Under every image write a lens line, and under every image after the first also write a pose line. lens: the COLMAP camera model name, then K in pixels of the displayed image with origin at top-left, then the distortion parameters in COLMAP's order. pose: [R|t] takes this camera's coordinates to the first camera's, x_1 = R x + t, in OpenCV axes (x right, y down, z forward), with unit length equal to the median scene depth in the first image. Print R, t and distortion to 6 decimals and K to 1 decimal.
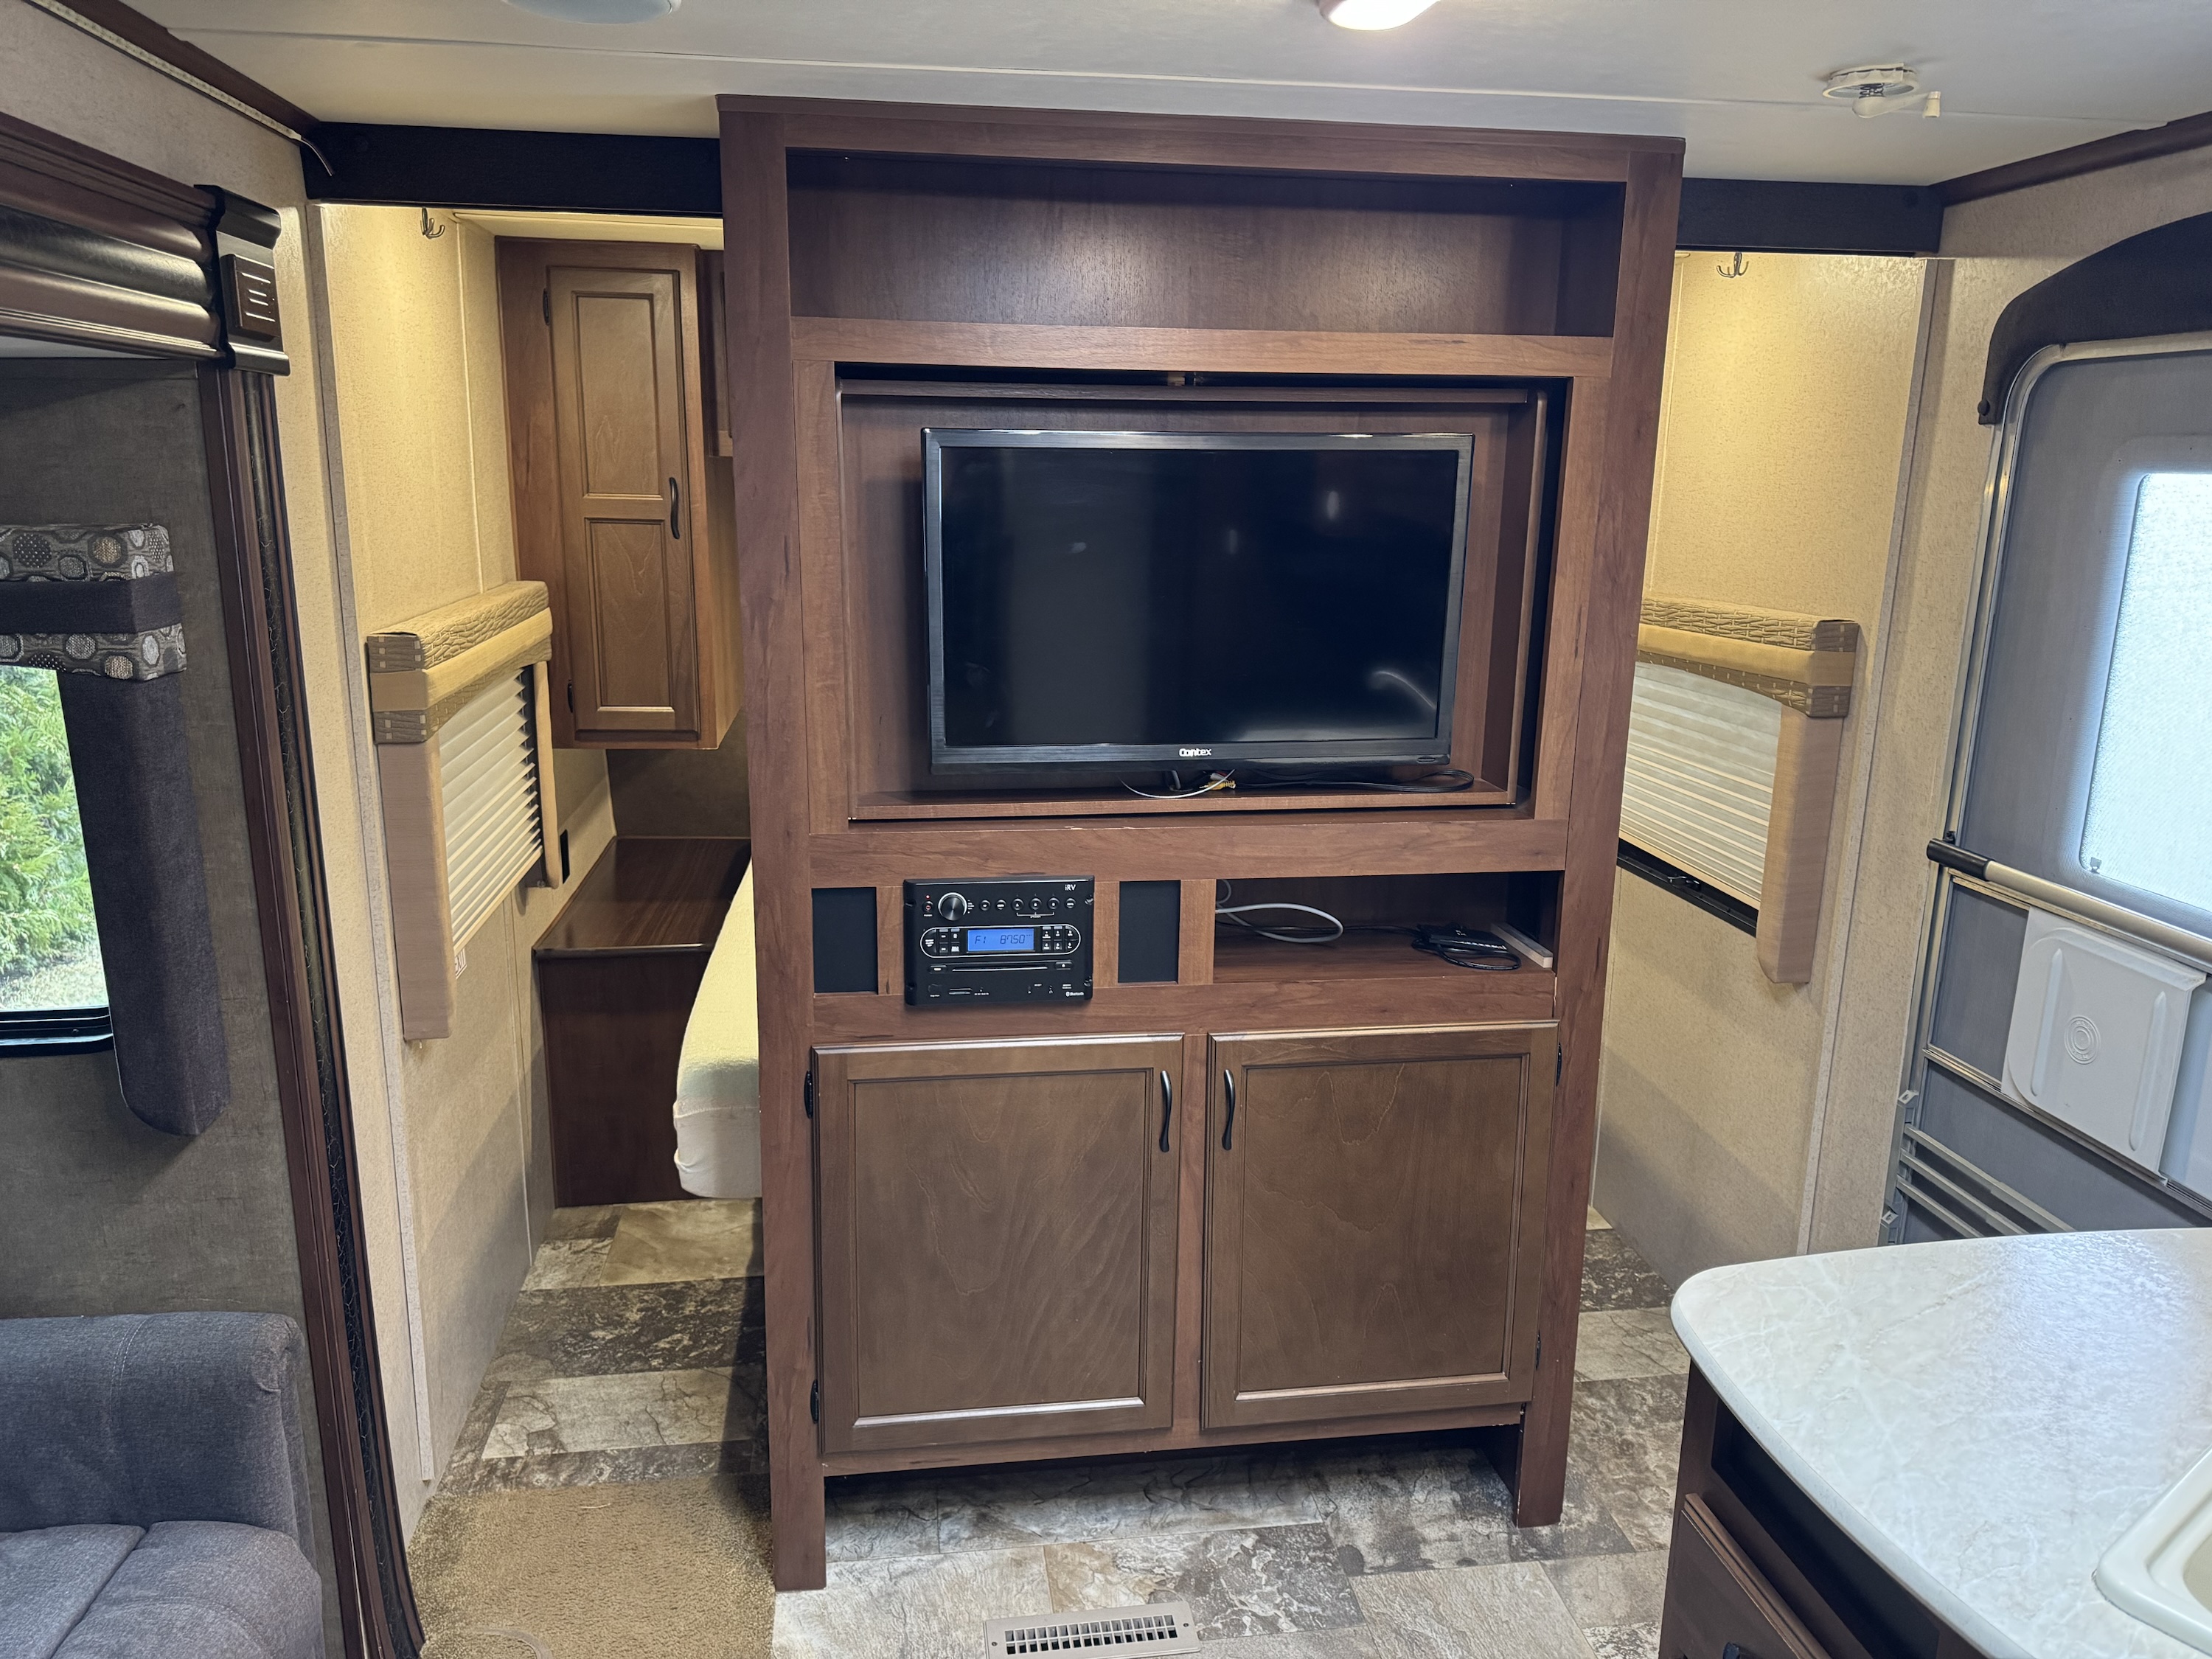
lens RADIAL K [[1546.5, 0, 1100.4], [0, 1546.5, 835.5], [0, 0, 1]] dist [0.113037, -0.183525]
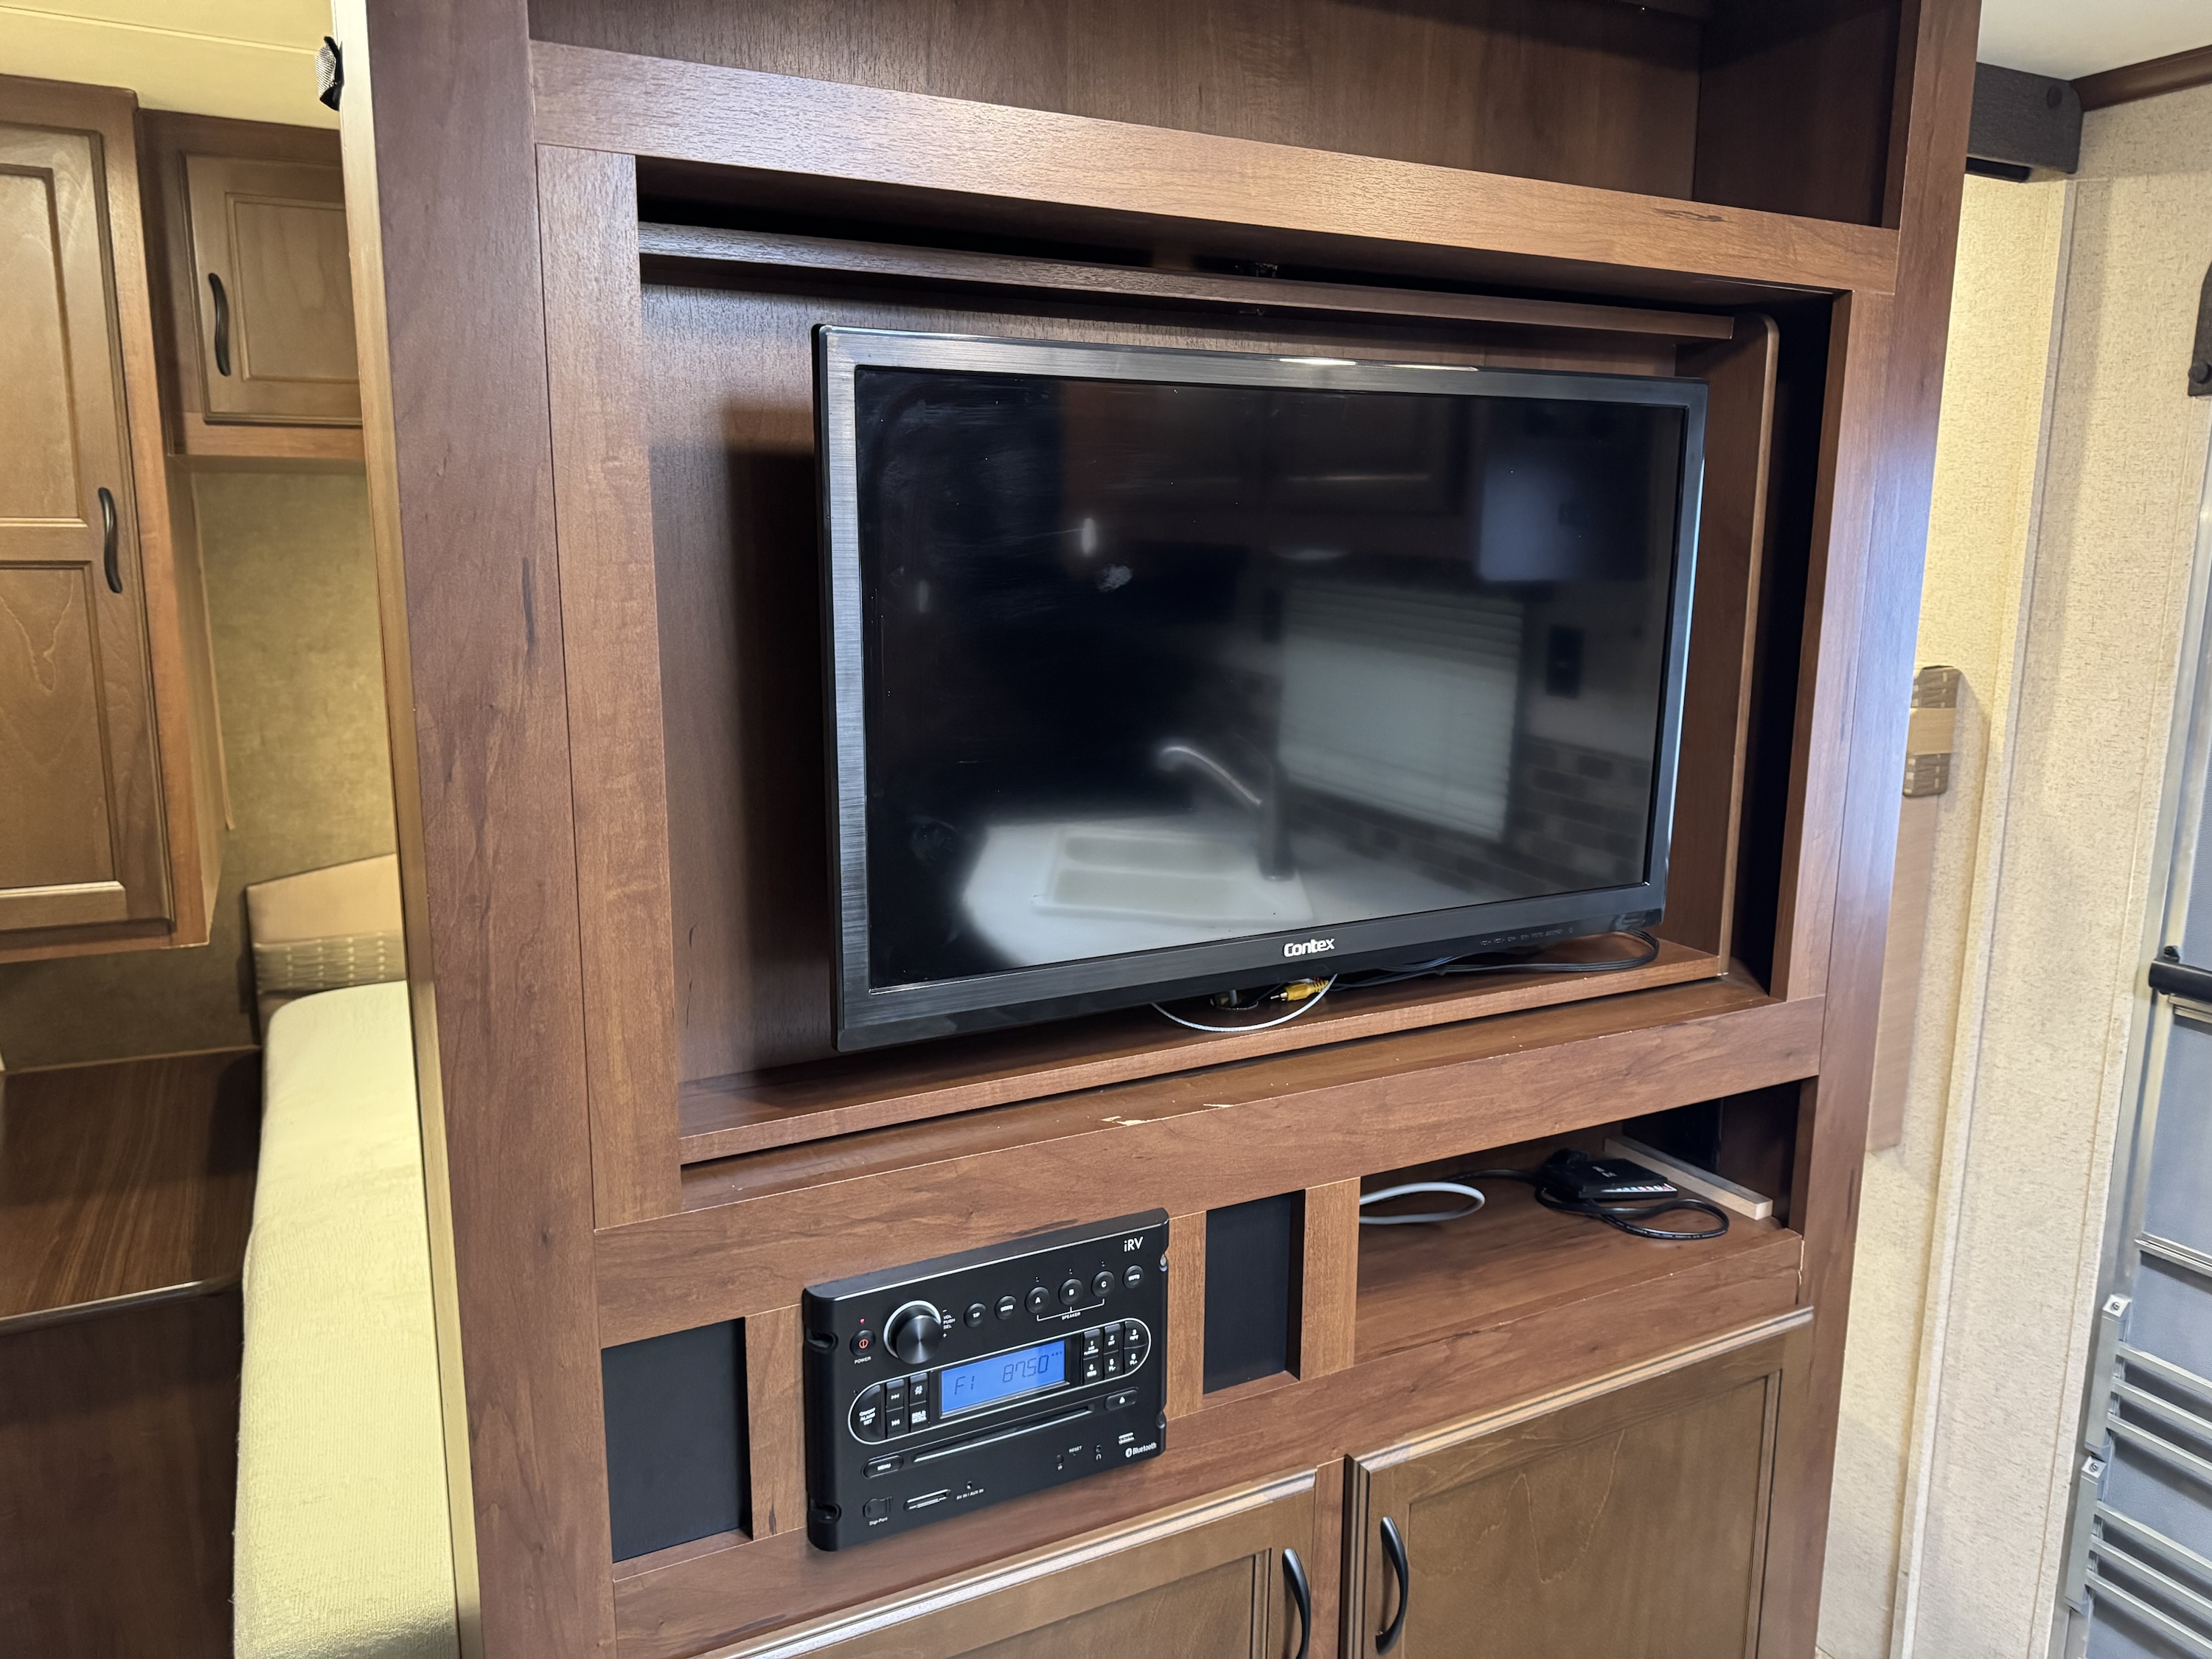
lens RADIAL K [[1546.4, 0, 1105.1], [0, 1546.4, 811.0], [0, 0, 1]] dist [0.077749, -0.099146]
pose [[0.943451, -0.065979, 0.324880, -0.173017], [0.082081, 0.995972, -0.036095, -0.084573], [-0.321190, 0.060720, 0.945066, 0.488706]]
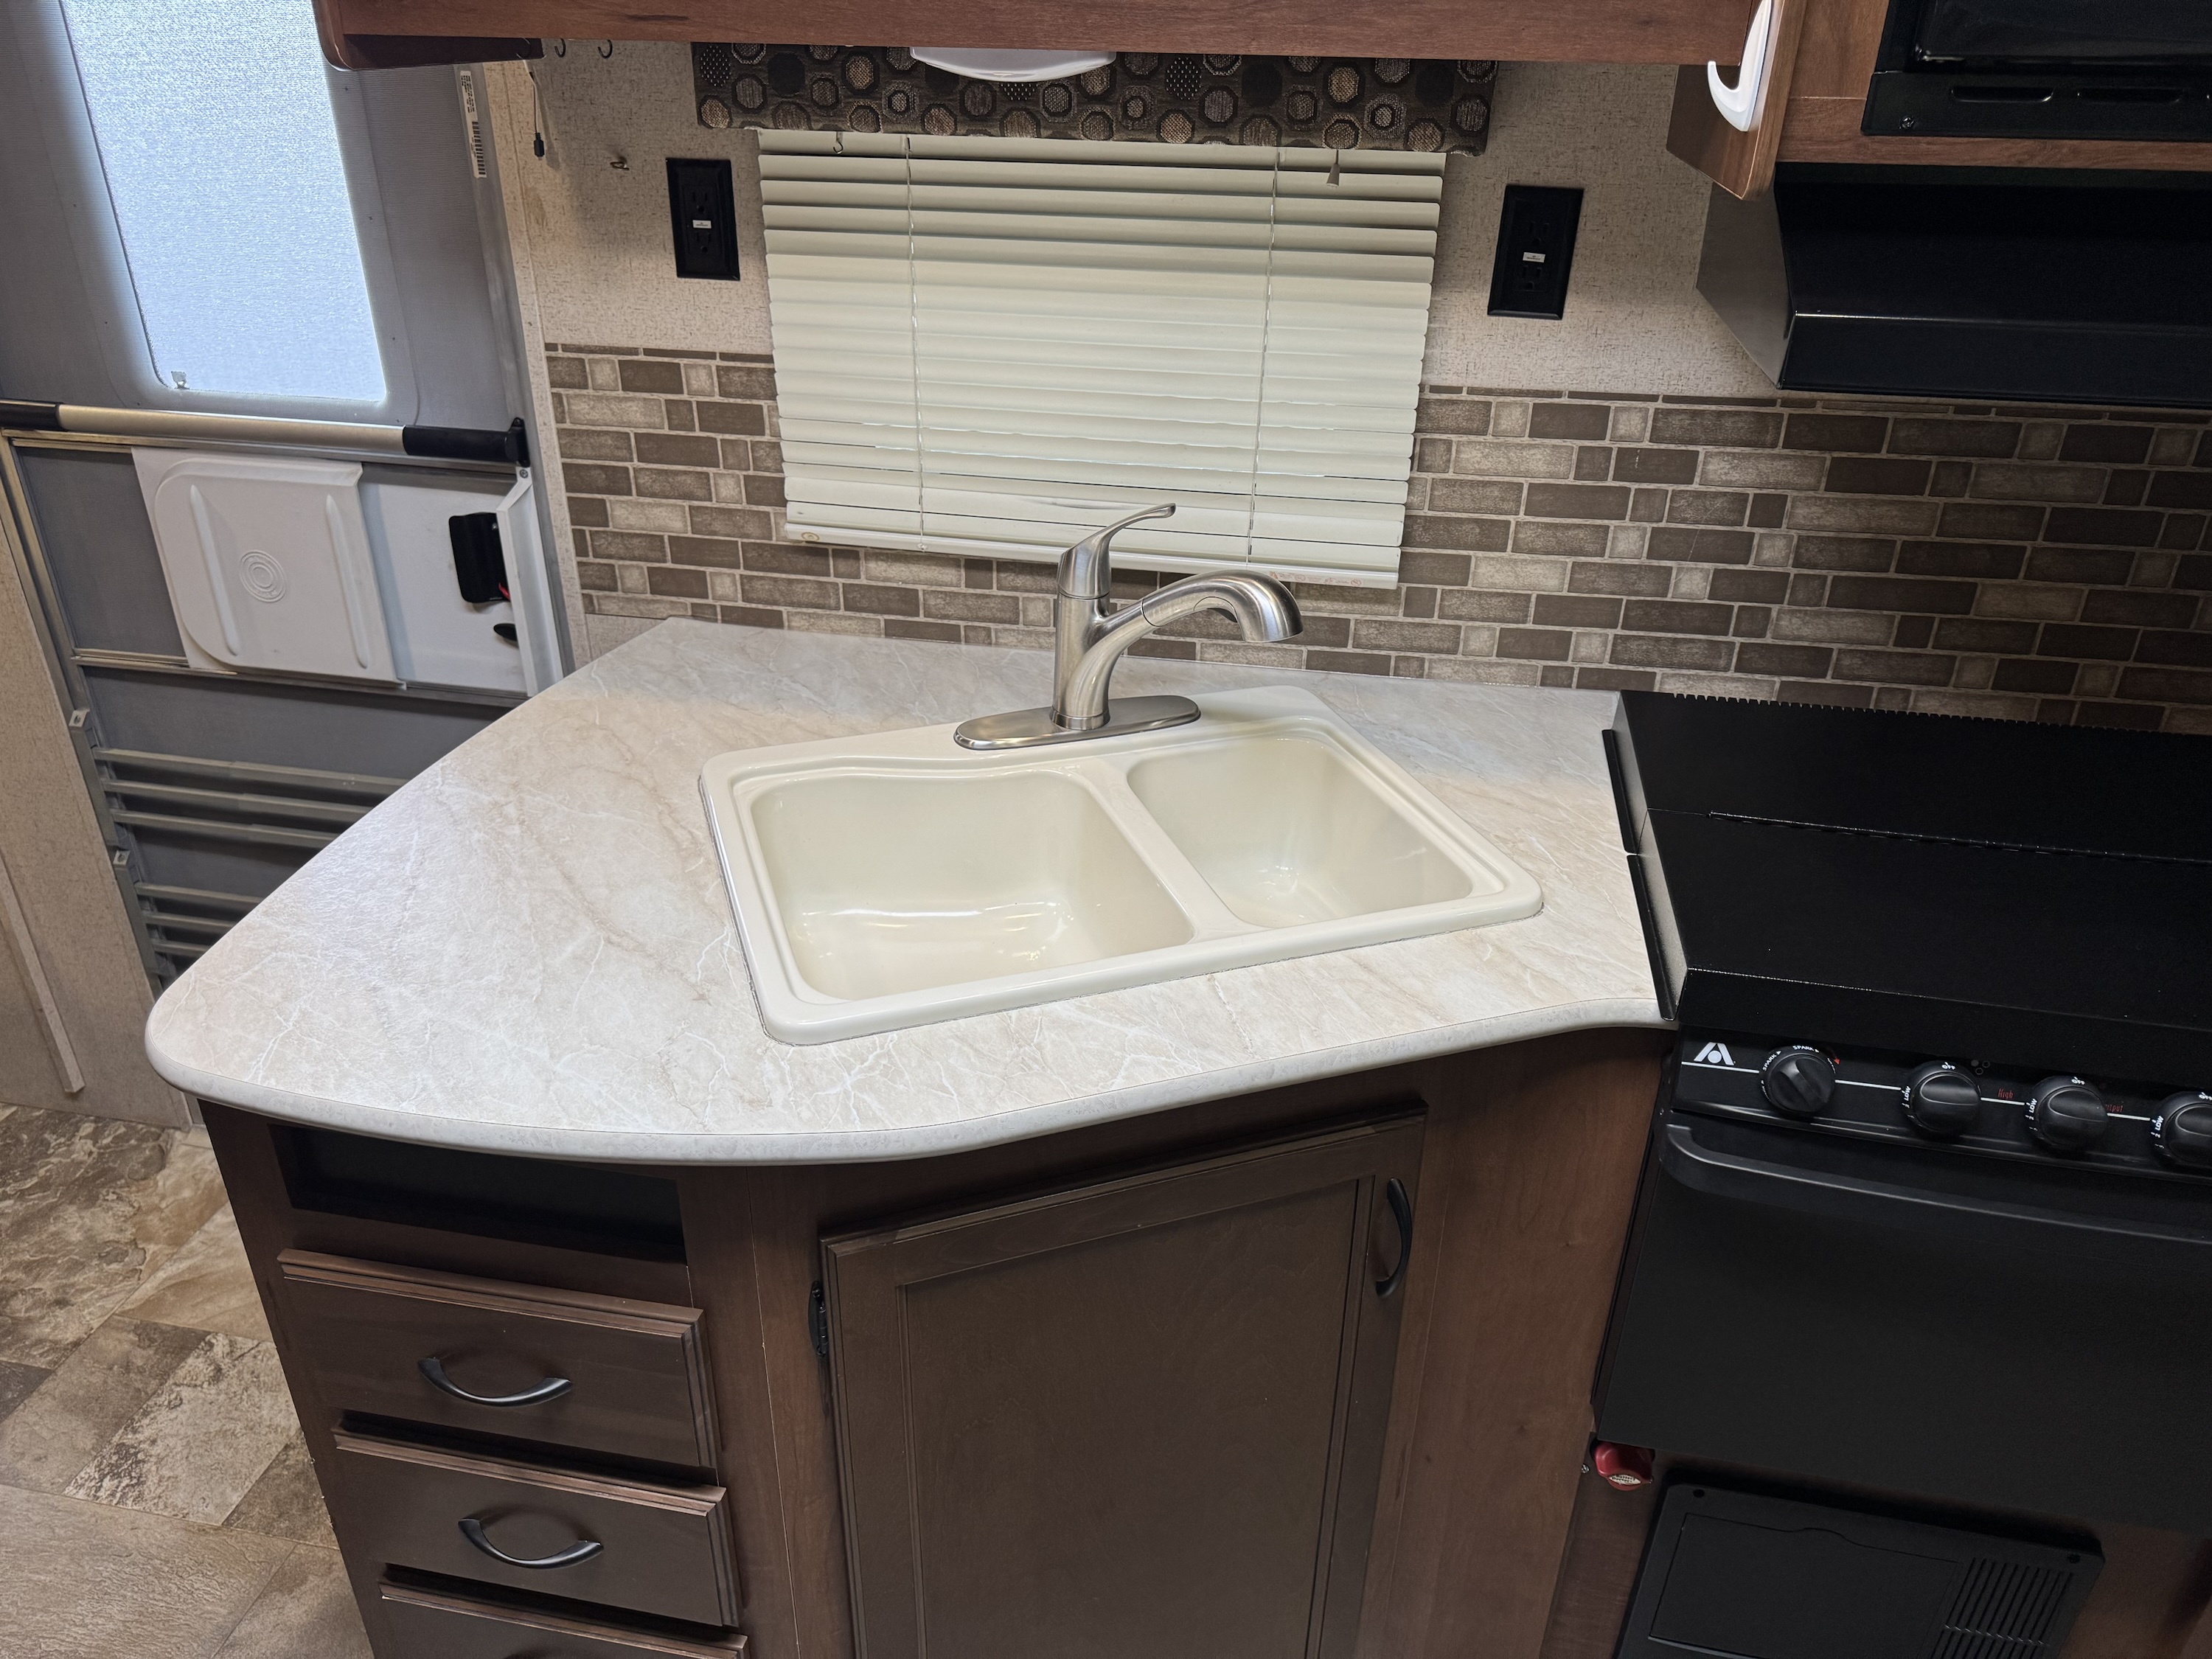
lens RADIAL K [[1561.4, 0, 1106.6], [0, 1561.4, 835.5], [0, 0, 1]] dist [-0.003235, -0.004380]
pose [[0.320637, -0.447585, 0.834781, -0.030764], [0.207274, 0.893108, 0.399244, 0.005869], [-0.924245, 0.045016, 0.379136, 0.207398]]
